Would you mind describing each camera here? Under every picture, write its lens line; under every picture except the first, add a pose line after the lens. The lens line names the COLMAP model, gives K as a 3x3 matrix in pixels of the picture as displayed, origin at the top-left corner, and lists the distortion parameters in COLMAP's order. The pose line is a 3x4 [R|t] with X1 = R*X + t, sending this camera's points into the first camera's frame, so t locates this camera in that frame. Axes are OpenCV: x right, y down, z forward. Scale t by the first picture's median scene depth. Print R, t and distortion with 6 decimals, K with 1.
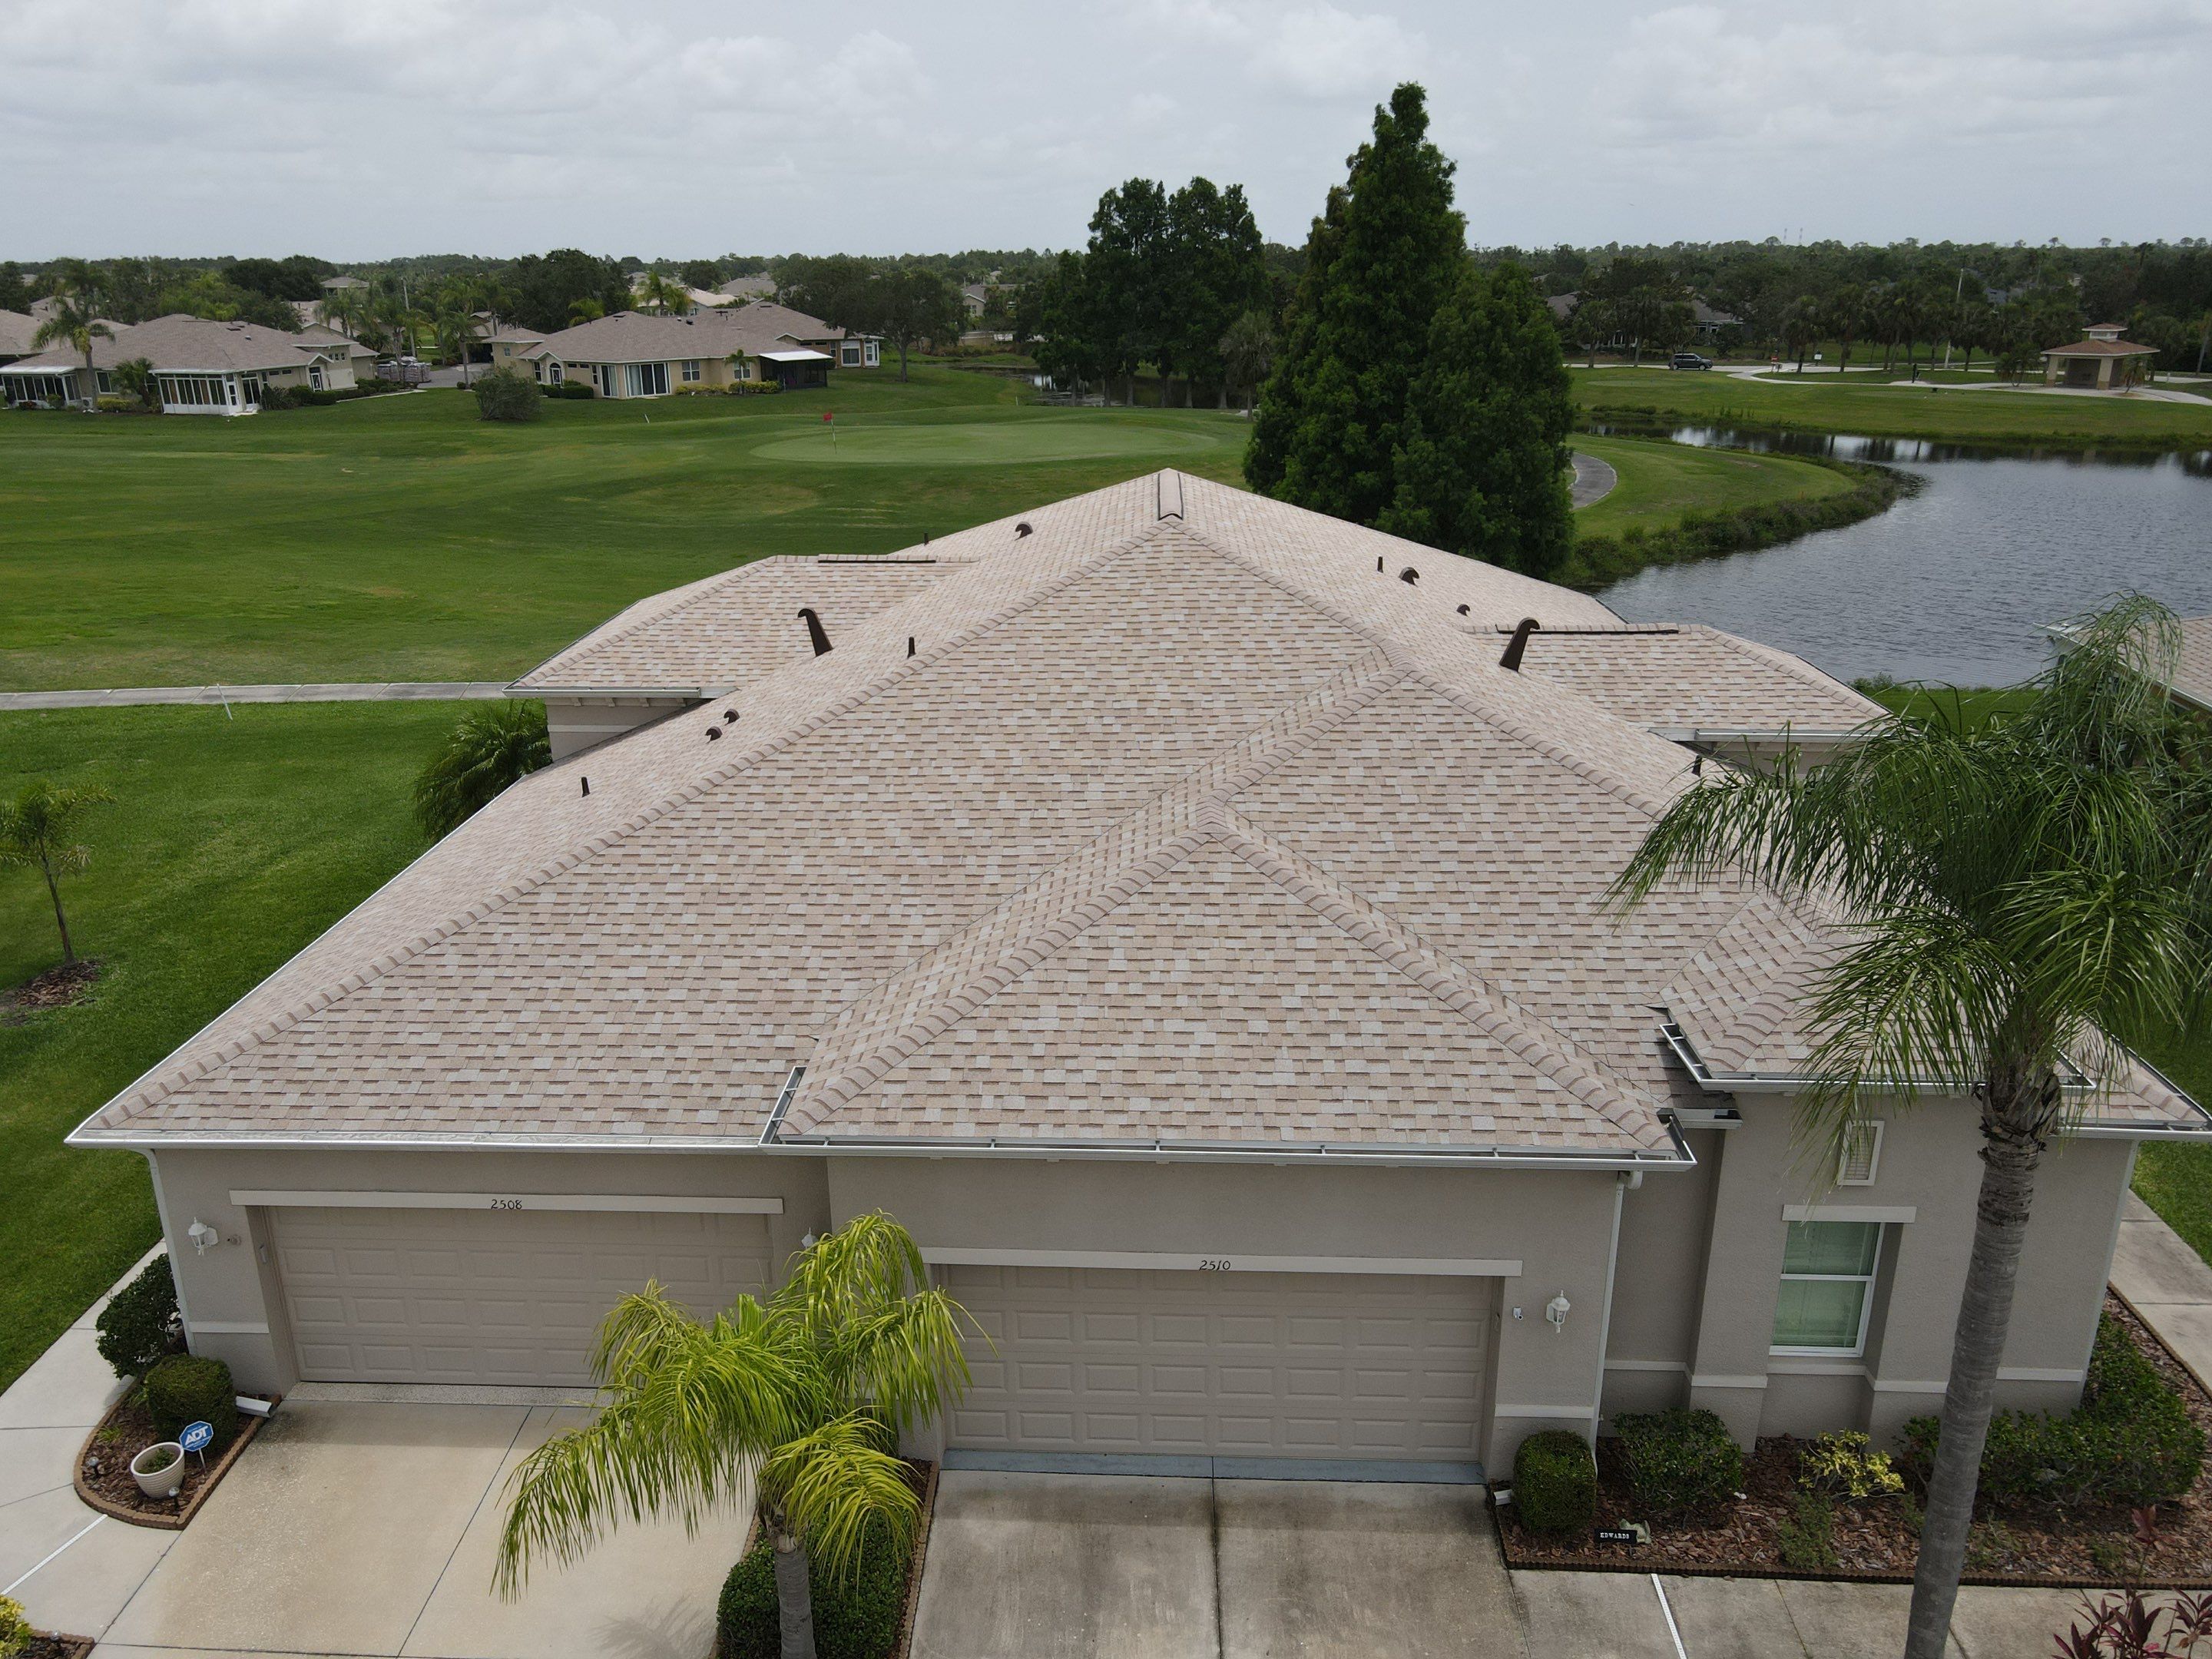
lens RADIAL K [[1653.1, 0, 1109.4], [0, 1653.1, 779.0], [0, 0, 1]] dist [-0.011329, 0.038065]
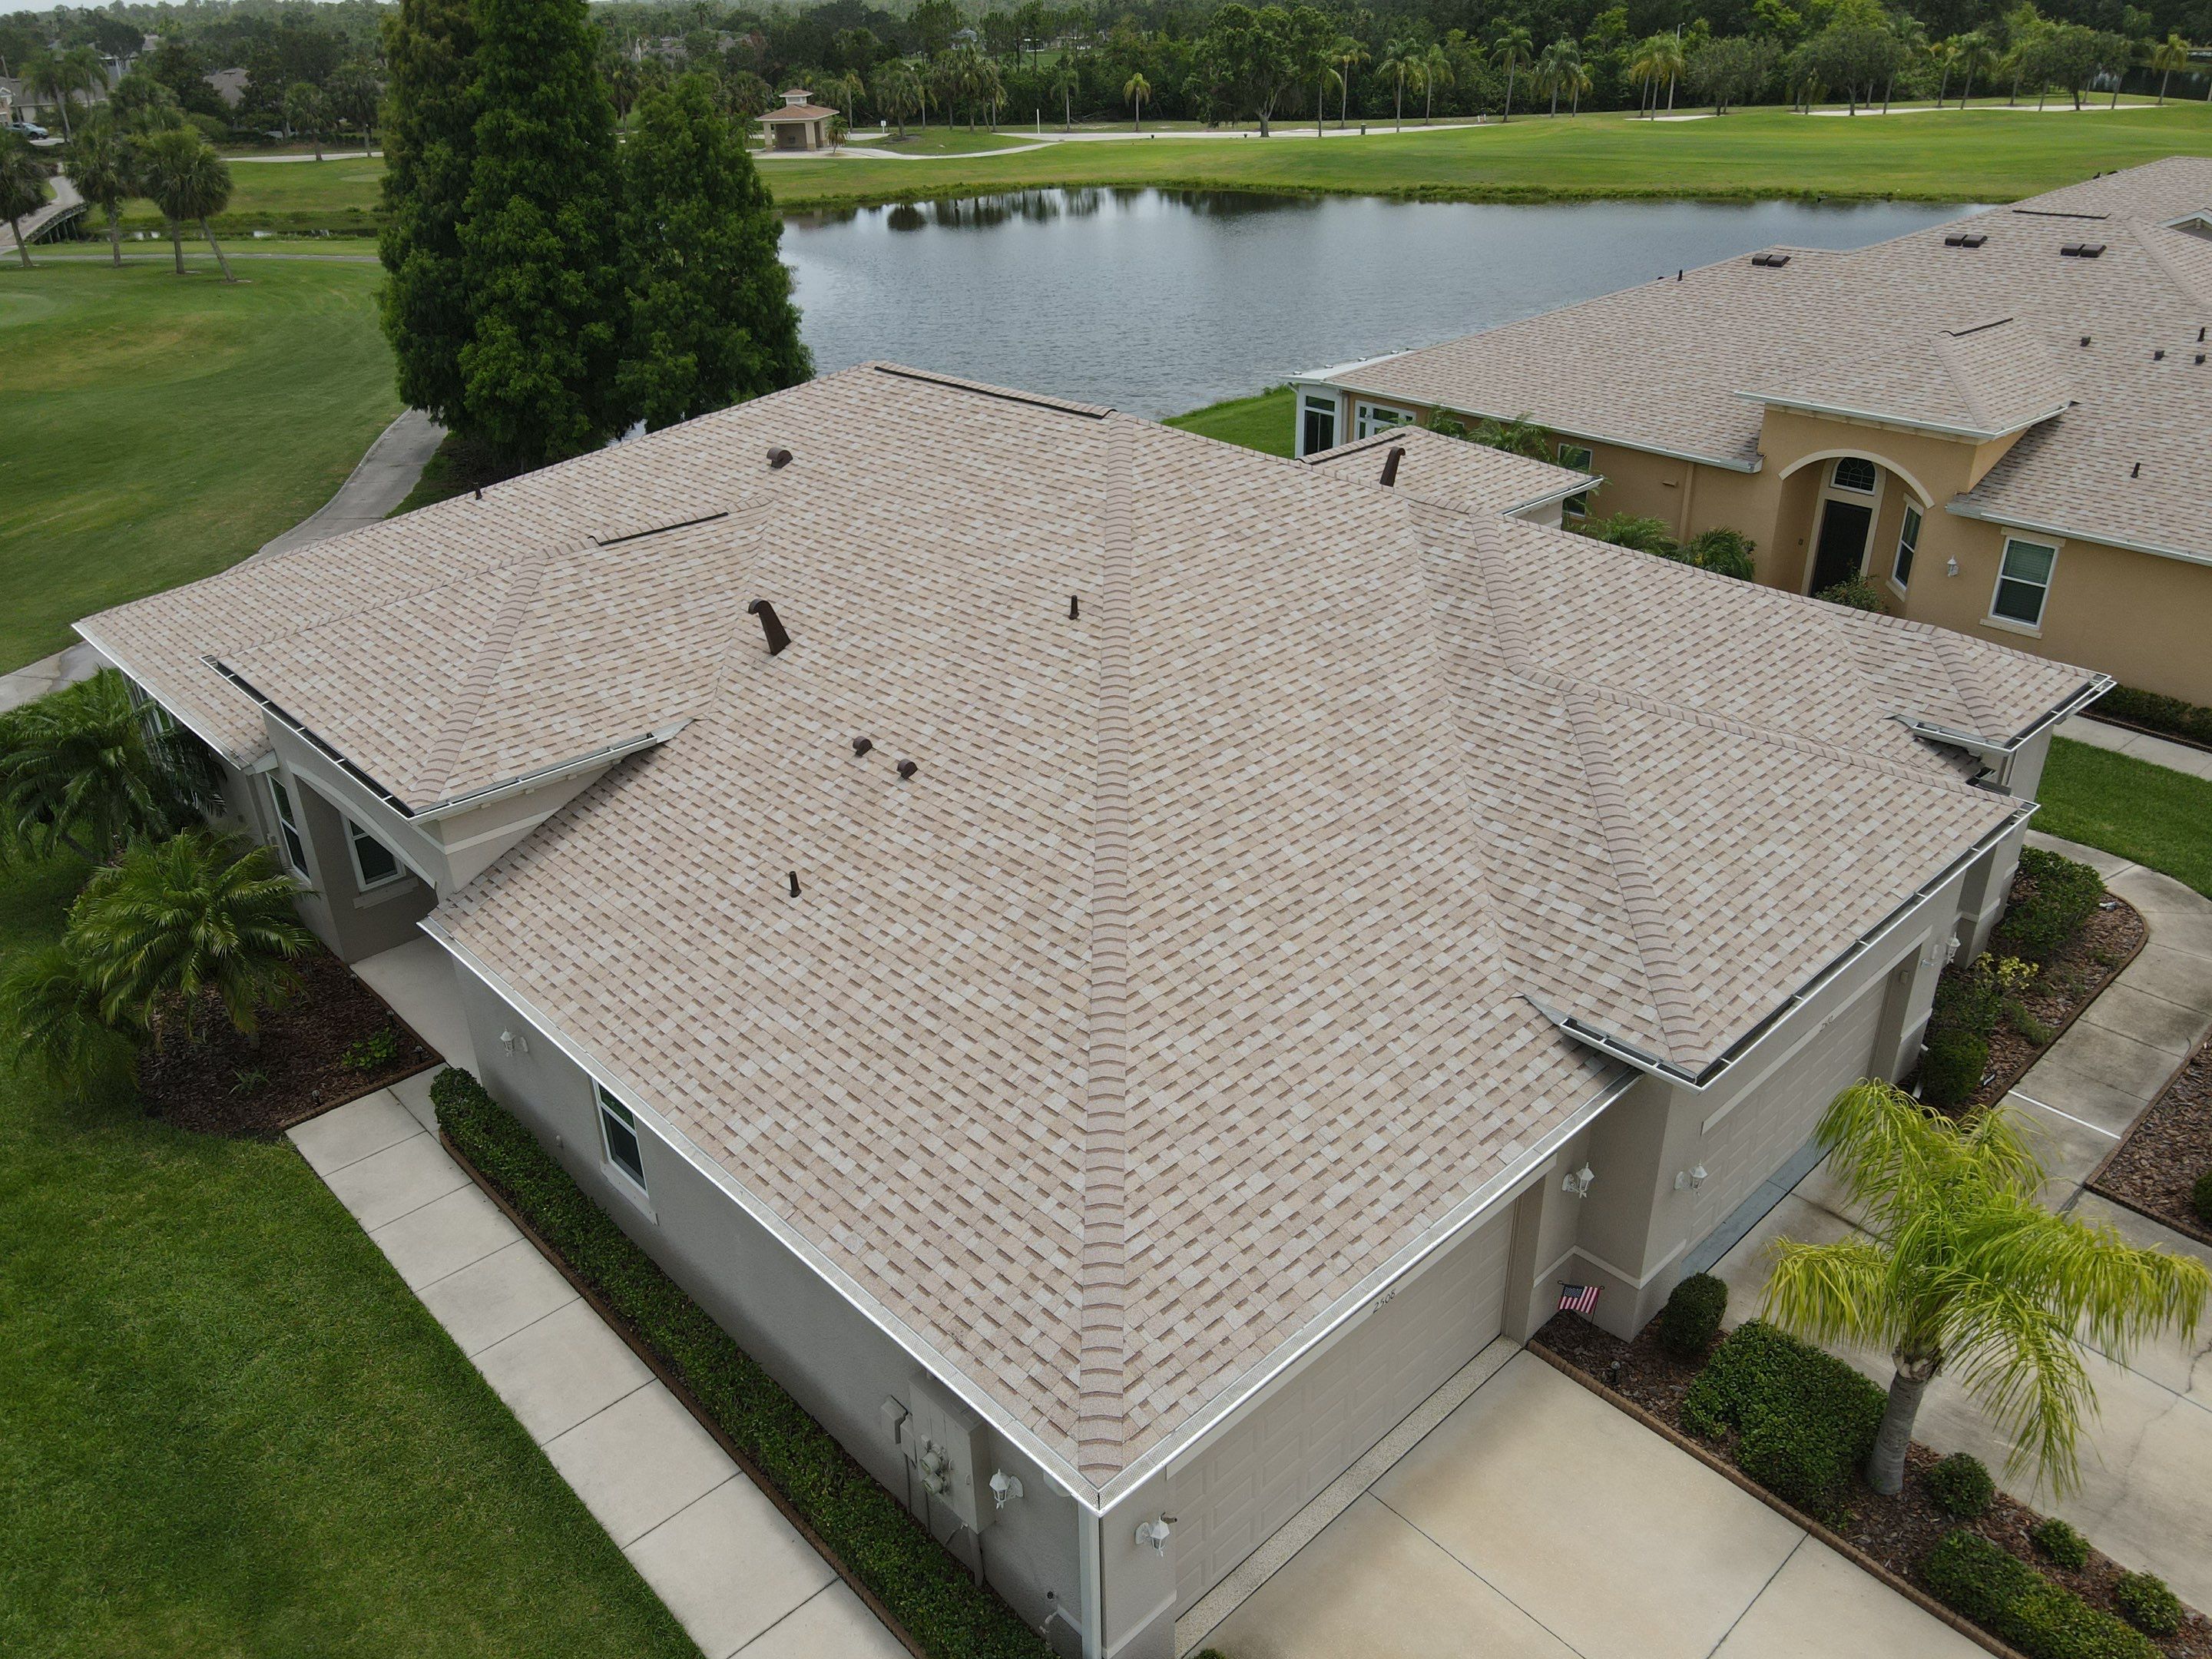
lens RADIAL K [[1653.1, 0, 1109.4], [0, 1653.1, 779.0], [0, 0, 1]] dist [-0.011329, 0.038065]
pose [[0.695077, -0.316643, 0.645449, -0.615644], [0.231913, 0.948545, 0.215591, -0.155092], [-0.680503, -0.000164, 0.732745, 0.283512]]
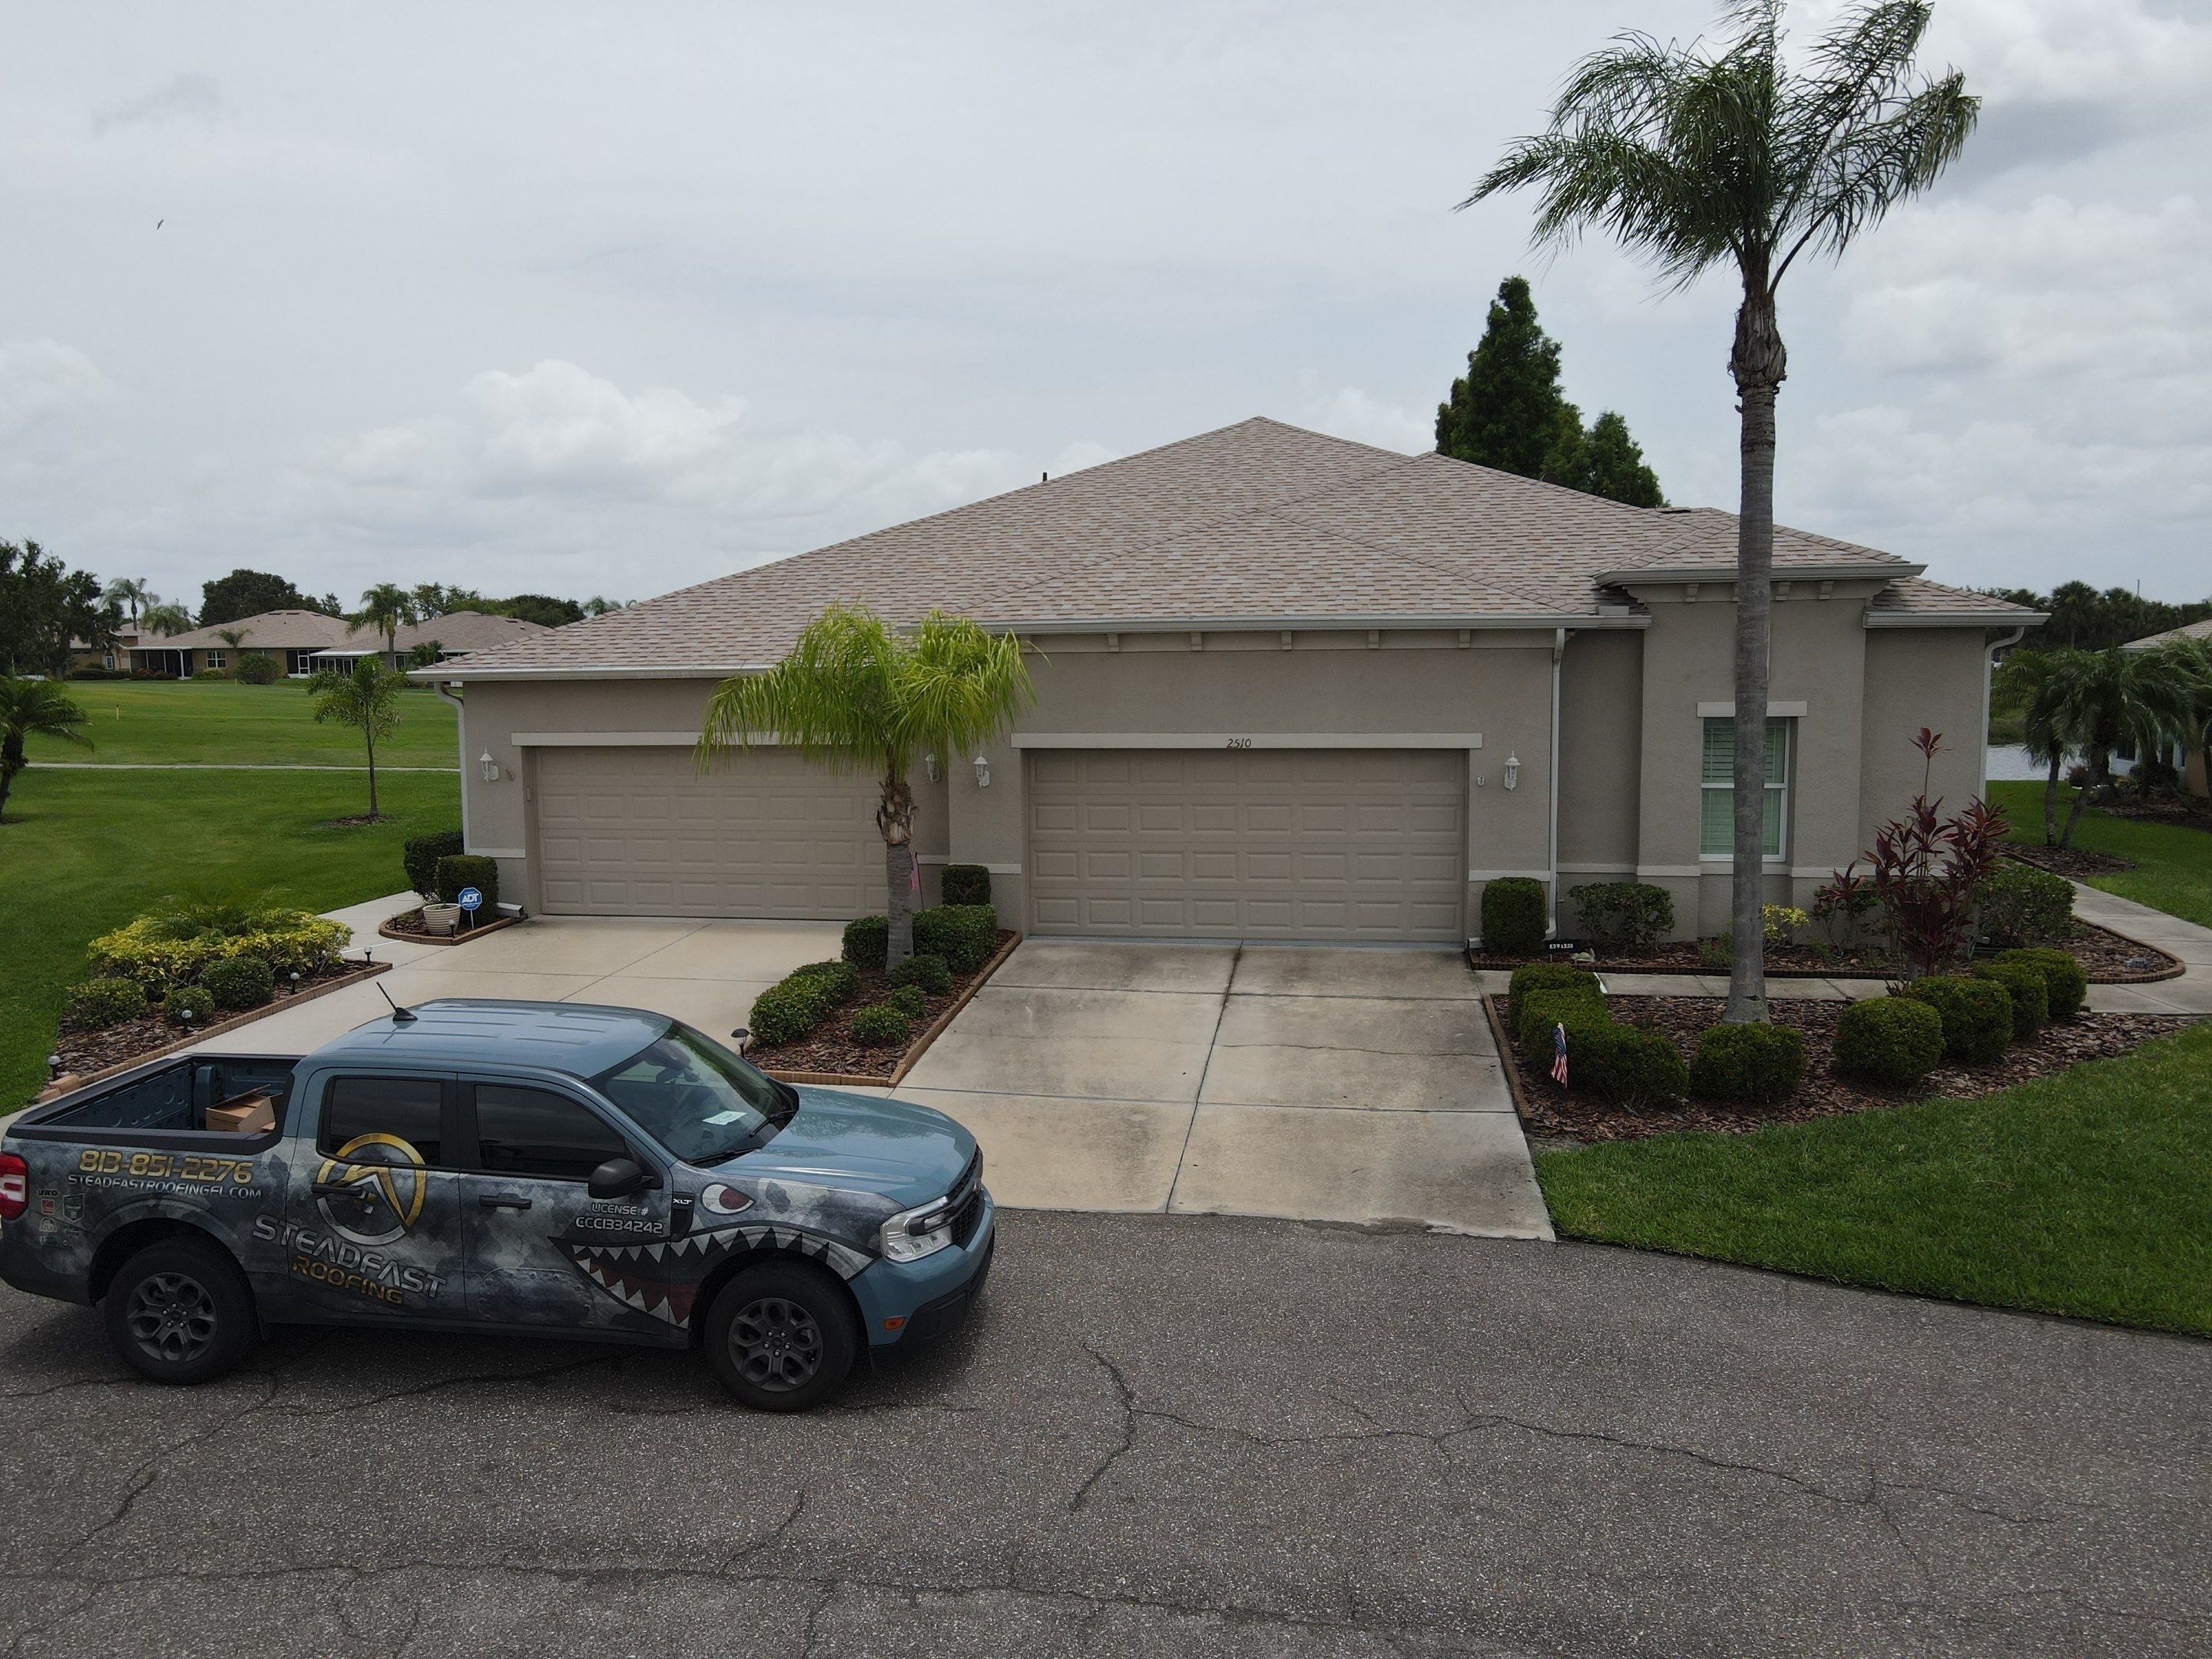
lens RADIAL K [[1653.1, 0, 1109.4], [0, 1653.1, 779.0], [0, 0, 1]] dist [-0.011329, 0.038065]
pose [[0.993047, 0.003235, -0.117672, 0.068764], [-0.029594, 0.974378, -0.222962, 0.365745], [0.113935, 0.224894, 0.967699, -0.148624]]
